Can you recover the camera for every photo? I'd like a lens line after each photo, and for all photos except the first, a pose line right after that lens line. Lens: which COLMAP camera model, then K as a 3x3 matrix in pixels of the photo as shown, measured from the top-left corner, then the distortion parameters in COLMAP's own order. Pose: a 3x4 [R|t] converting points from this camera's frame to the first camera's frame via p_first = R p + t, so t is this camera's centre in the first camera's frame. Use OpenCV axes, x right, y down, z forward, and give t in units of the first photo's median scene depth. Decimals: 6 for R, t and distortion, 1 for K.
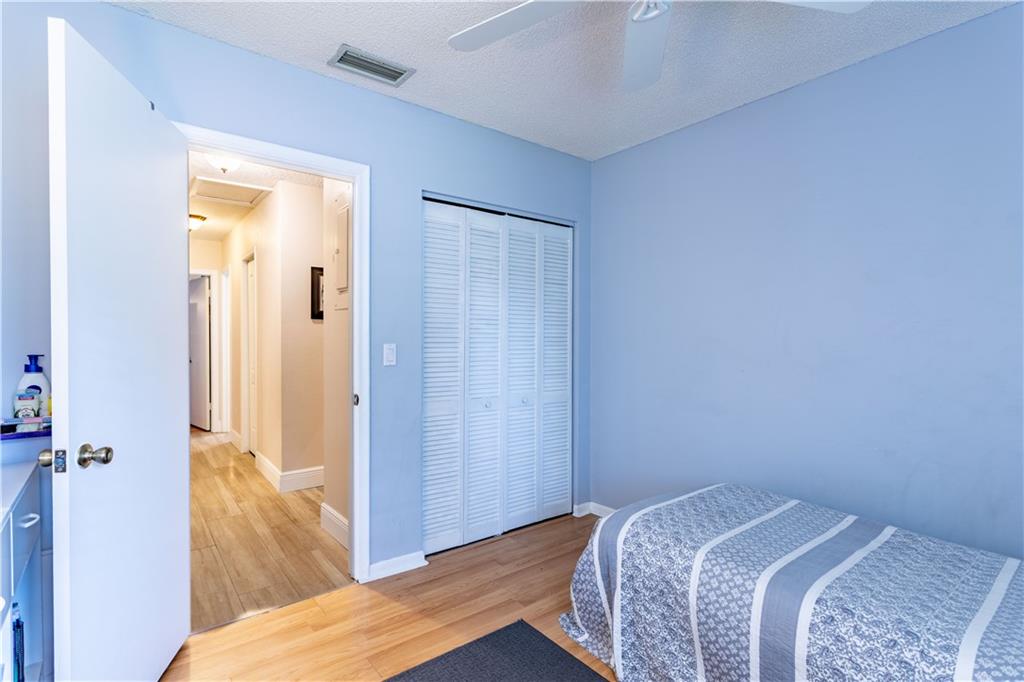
lens RADIAL K [[487.9, 0, 509.8], [0, 487.9, 341.5], [0, 0, 1]] dist [0.003016, 0.000193]
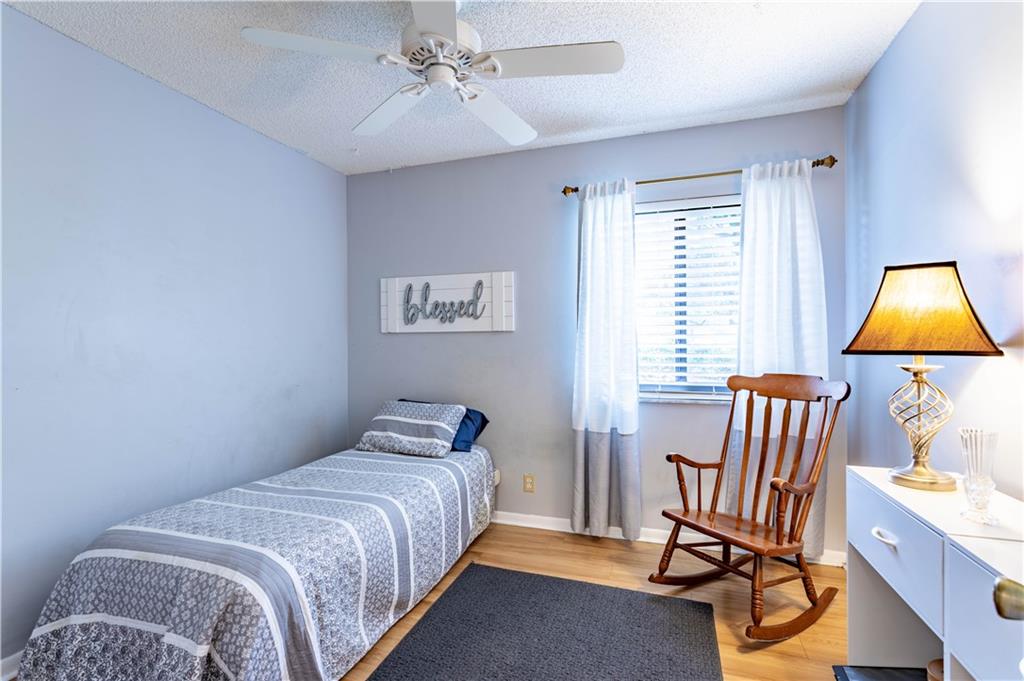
lens RADIAL K [[487.9, 0, 511.2], [0, 487.9, 340.3], [0, 0, 1]] dist [0.003016, 0.000193]
pose [[-0.546976, -0.006650, 0.837122, -0.788073], [0.007552, 0.999889, 0.012878, -0.012438], [-0.837115, 0.013366, -0.546864, 1.302381]]
